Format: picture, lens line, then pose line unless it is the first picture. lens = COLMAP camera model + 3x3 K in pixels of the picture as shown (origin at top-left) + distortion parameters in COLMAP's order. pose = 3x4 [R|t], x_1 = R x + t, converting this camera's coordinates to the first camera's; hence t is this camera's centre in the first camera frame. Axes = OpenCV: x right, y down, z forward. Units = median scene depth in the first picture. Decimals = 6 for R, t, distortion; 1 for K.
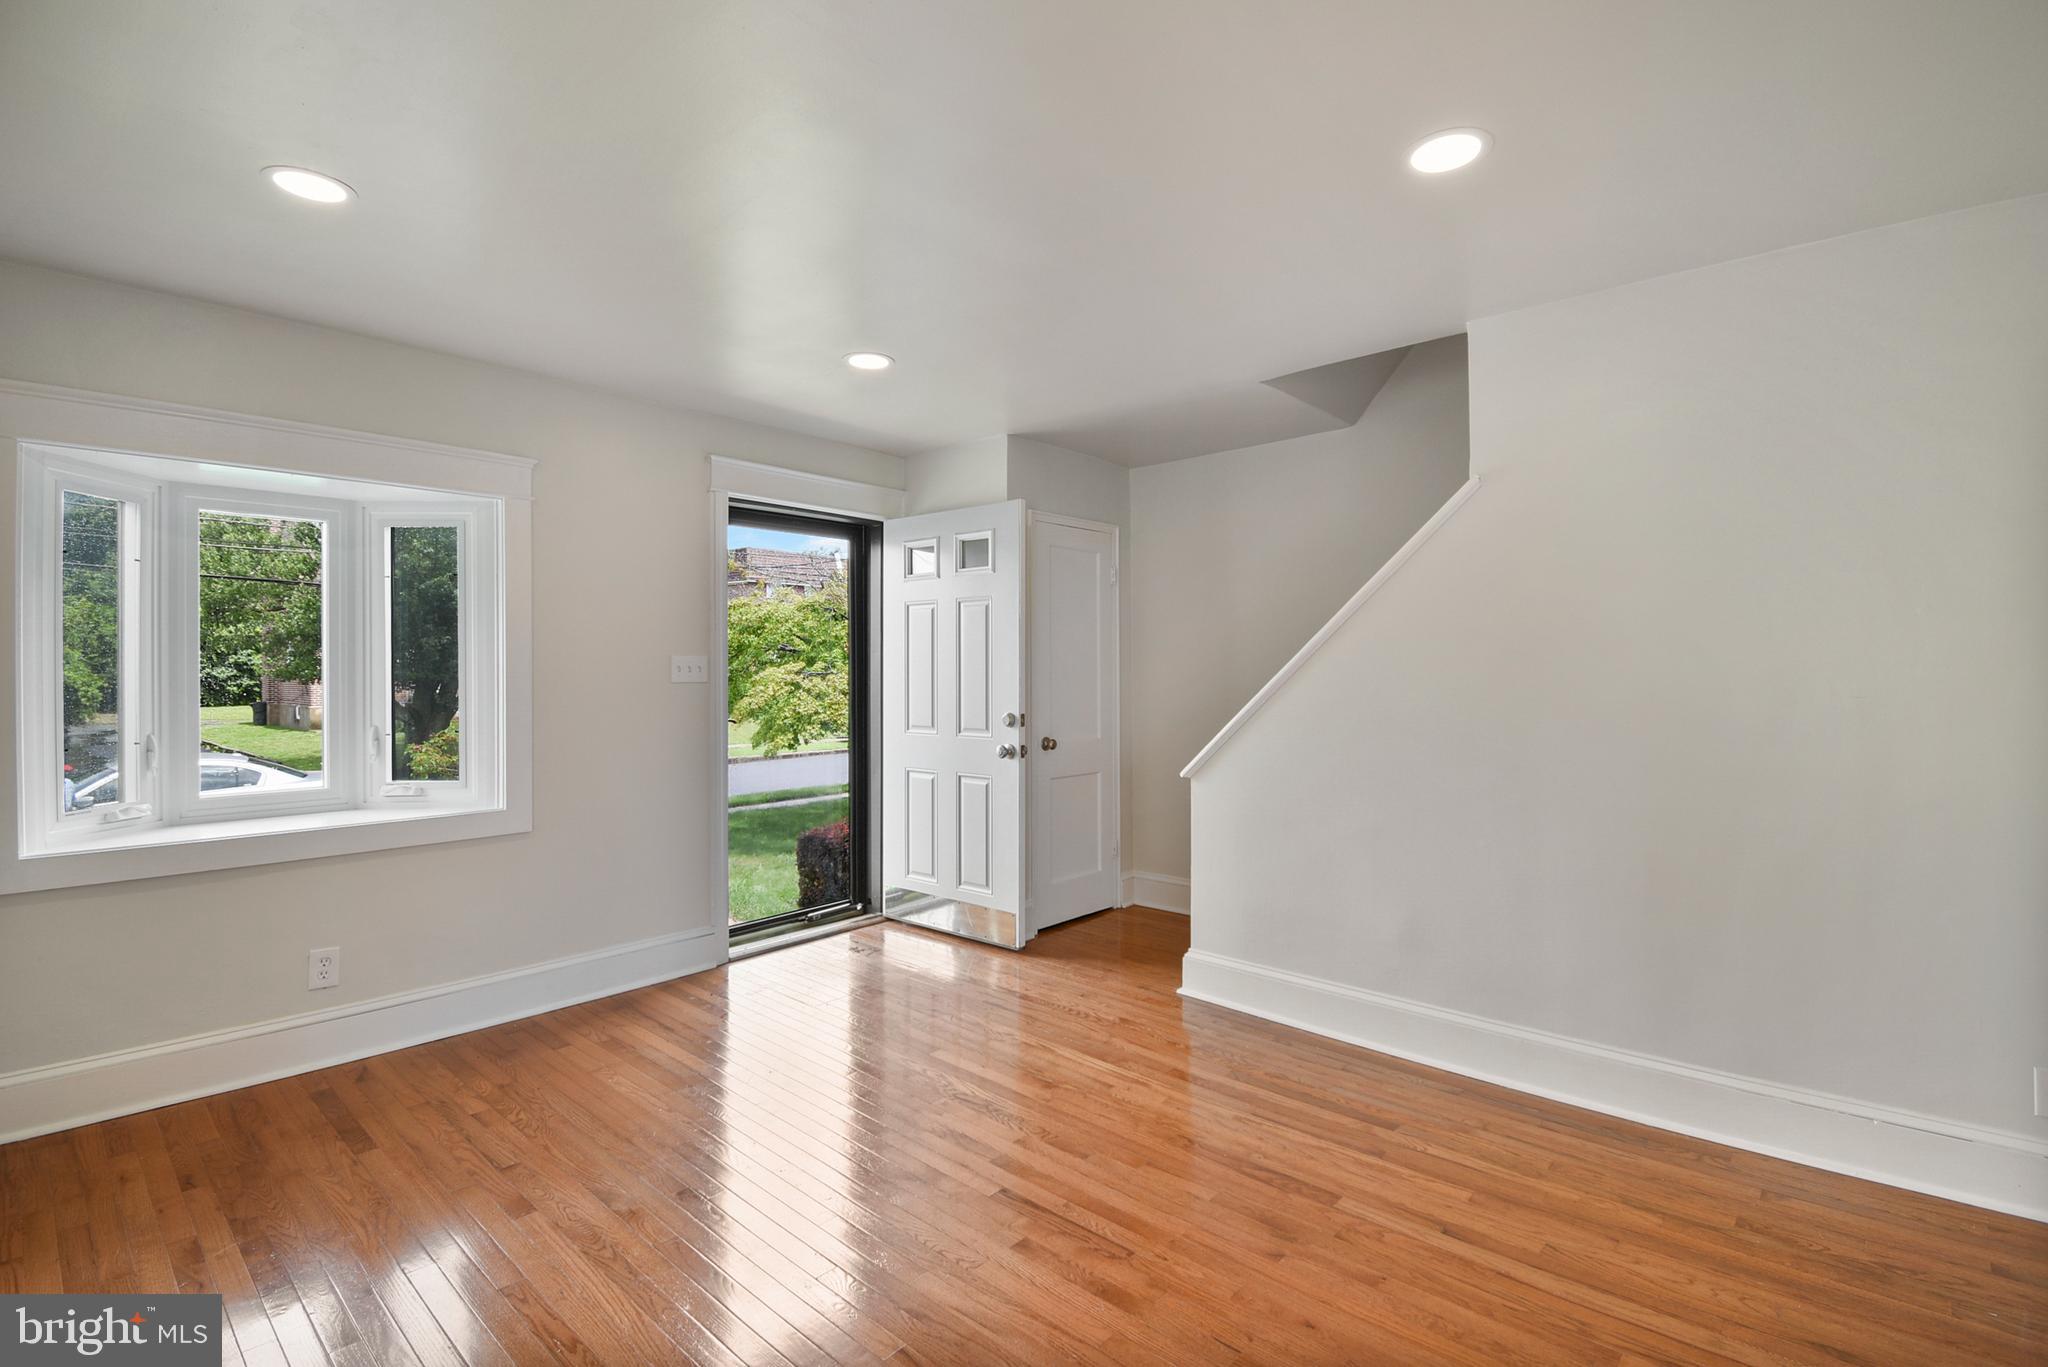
lens RADIAL K [[918.4, 0, 1037.9], [0, 918.4, 669.5], [0, 0, 1]] dist [0.011234, -0.020469]
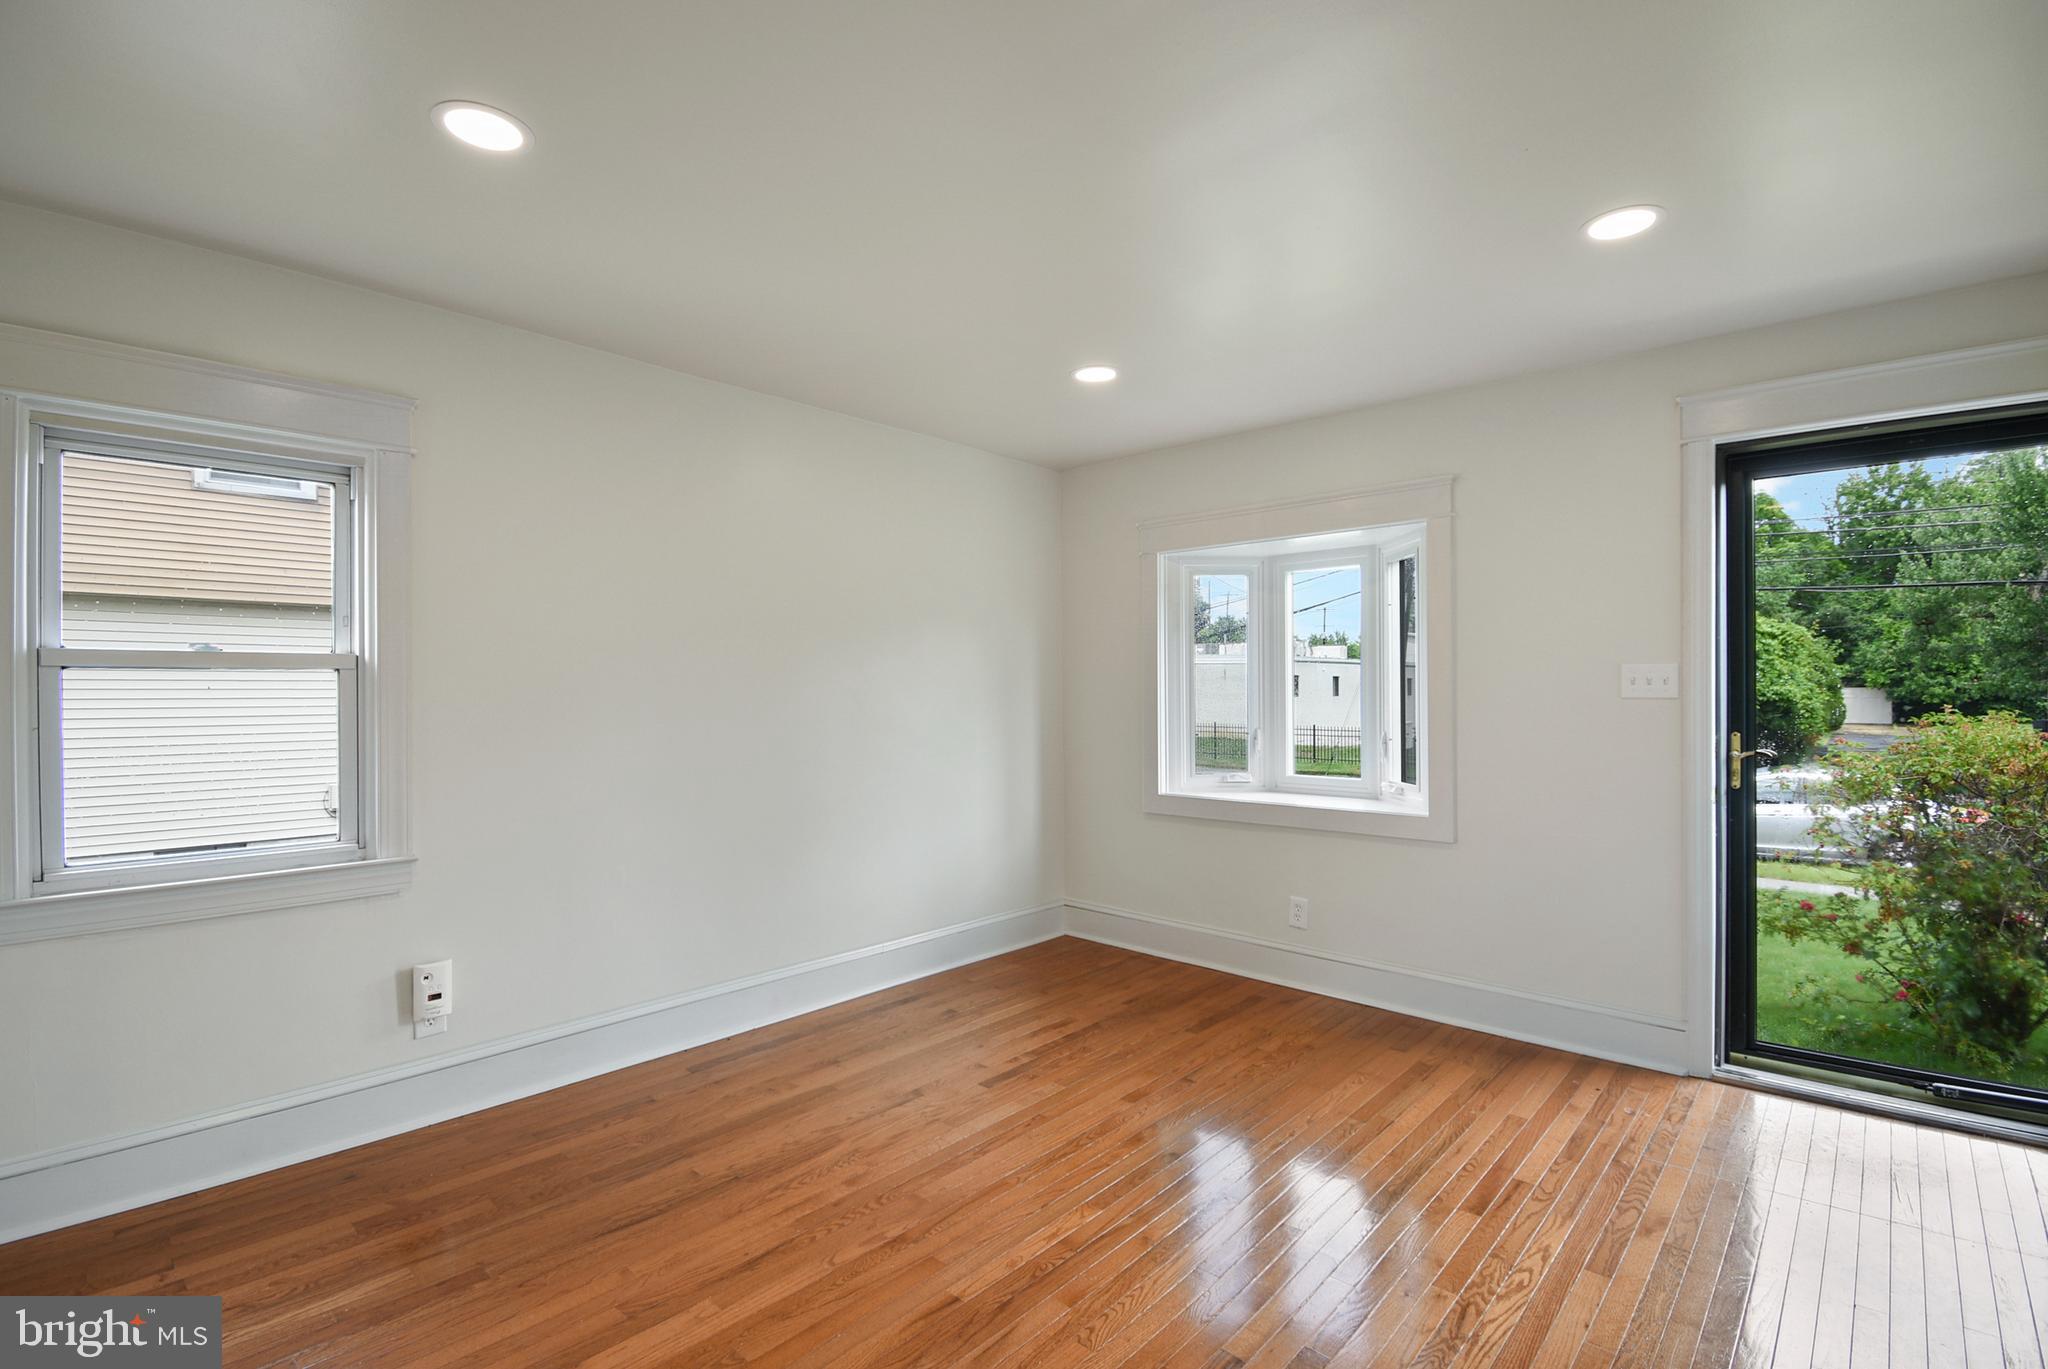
lens RADIAL K [[947.6, 0, 1043.4], [0, 947.6, 676.0], [0, 0, 1]] dist [0.011382, -0.023957]
pose [[-0.008167, -0.012856, -0.999884, 0.566966], [0.005047, 0.999904, -0.012897, 0.004211], [0.999954, -0.005152, -0.008102, 0.632804]]
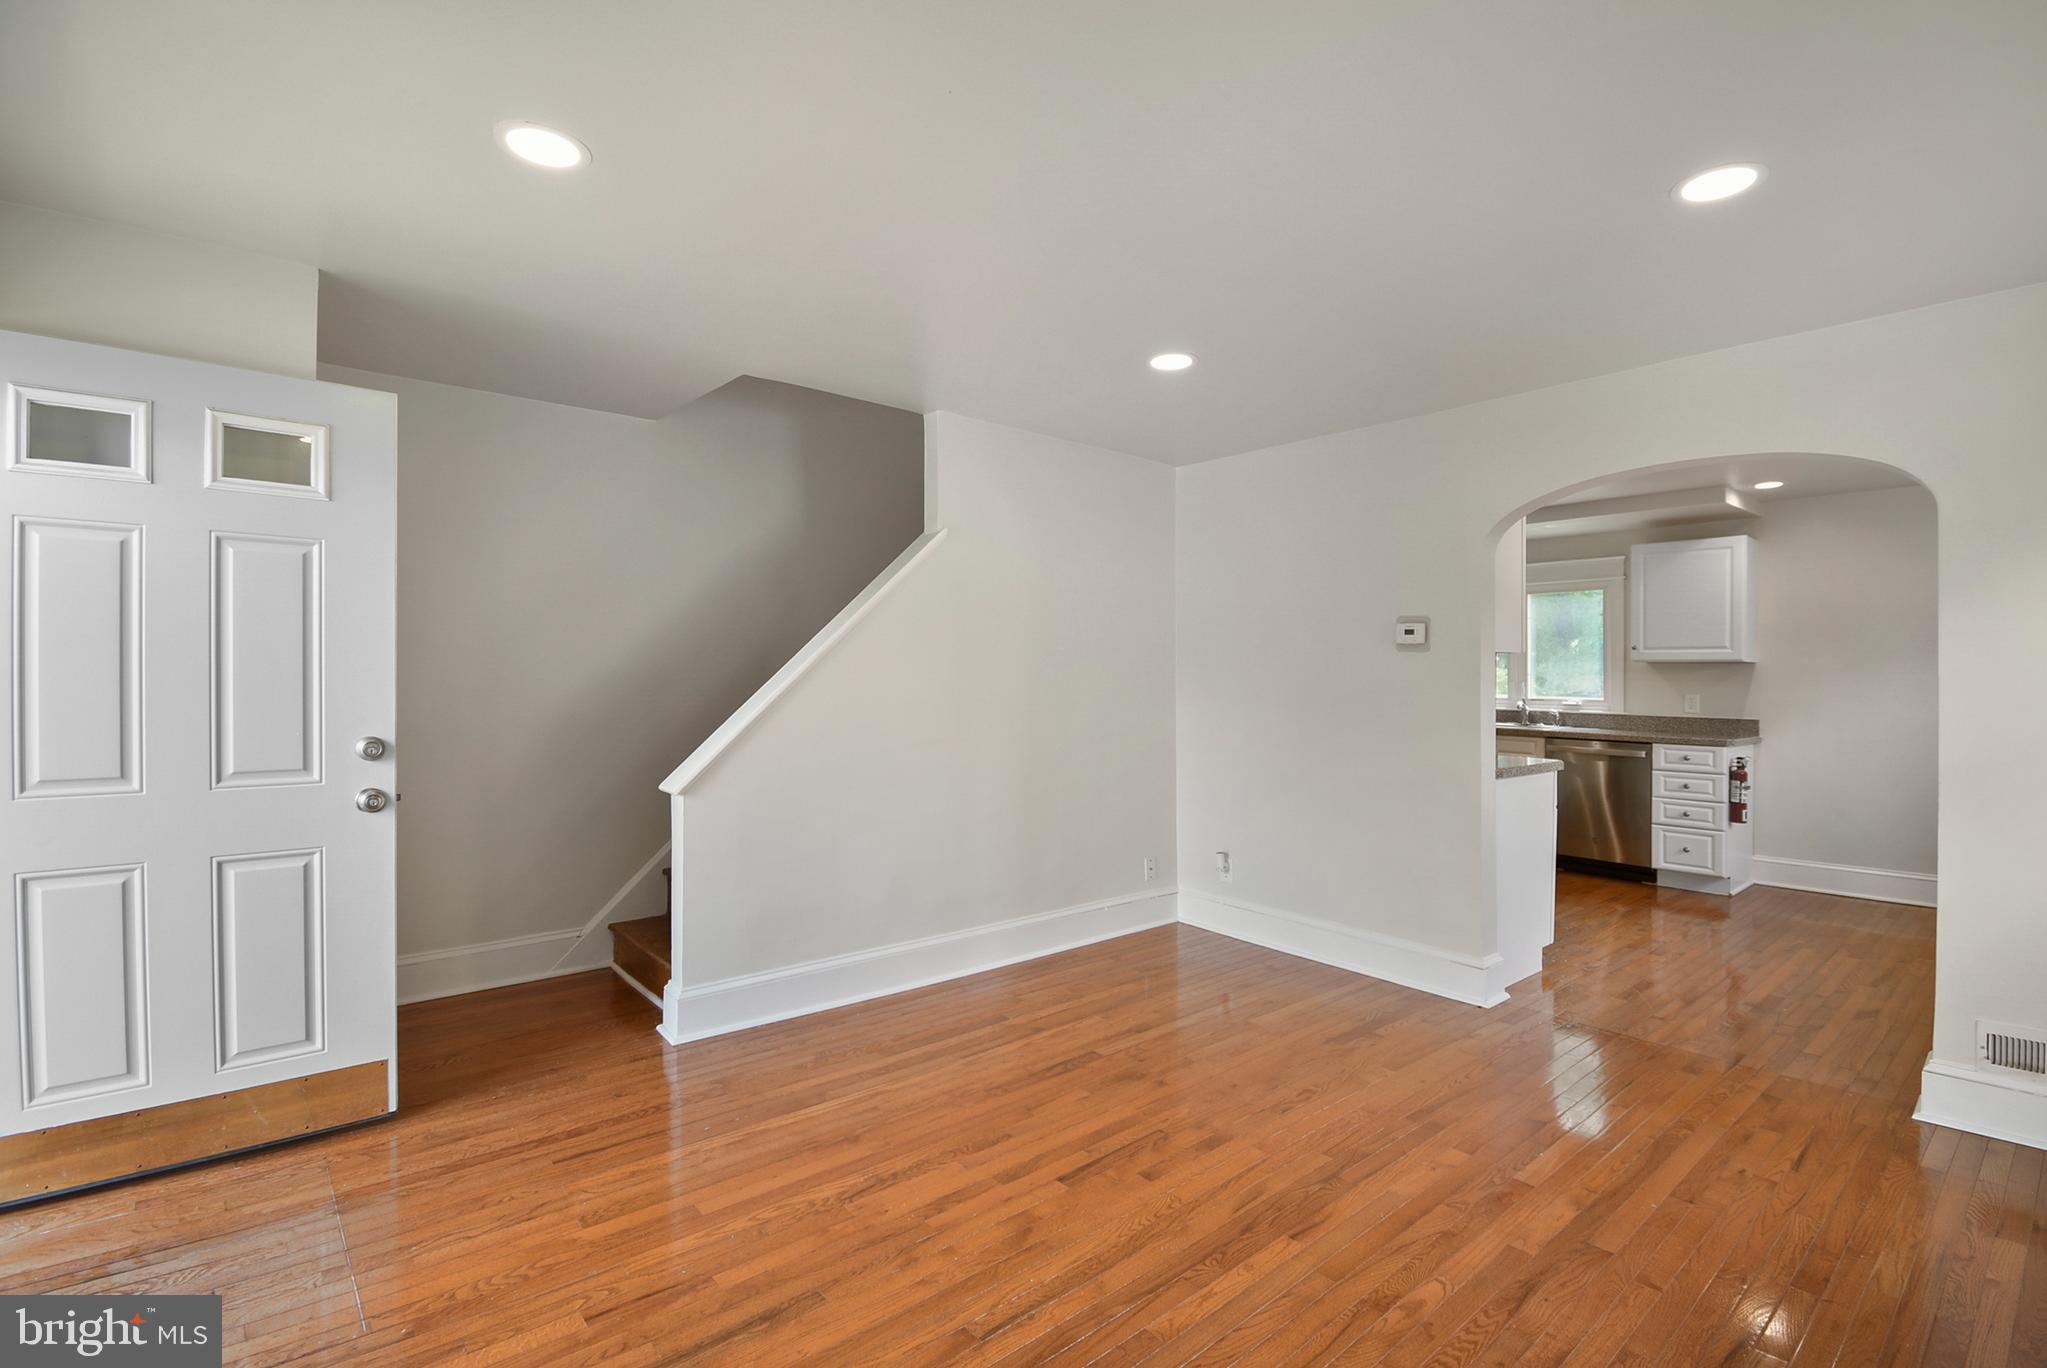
lens RADIAL K [[918.0, 0, 1037.4], [0, 918.0, 670.1], [0, 0, 1]] dist [0.011234, -0.020469]
pose [[0.145242, 0.006466, 0.989375, -0.792080], [-0.008820, 0.999947, -0.005240, 0.002578], [-0.989357, -0.007966, 0.145291, 0.658351]]
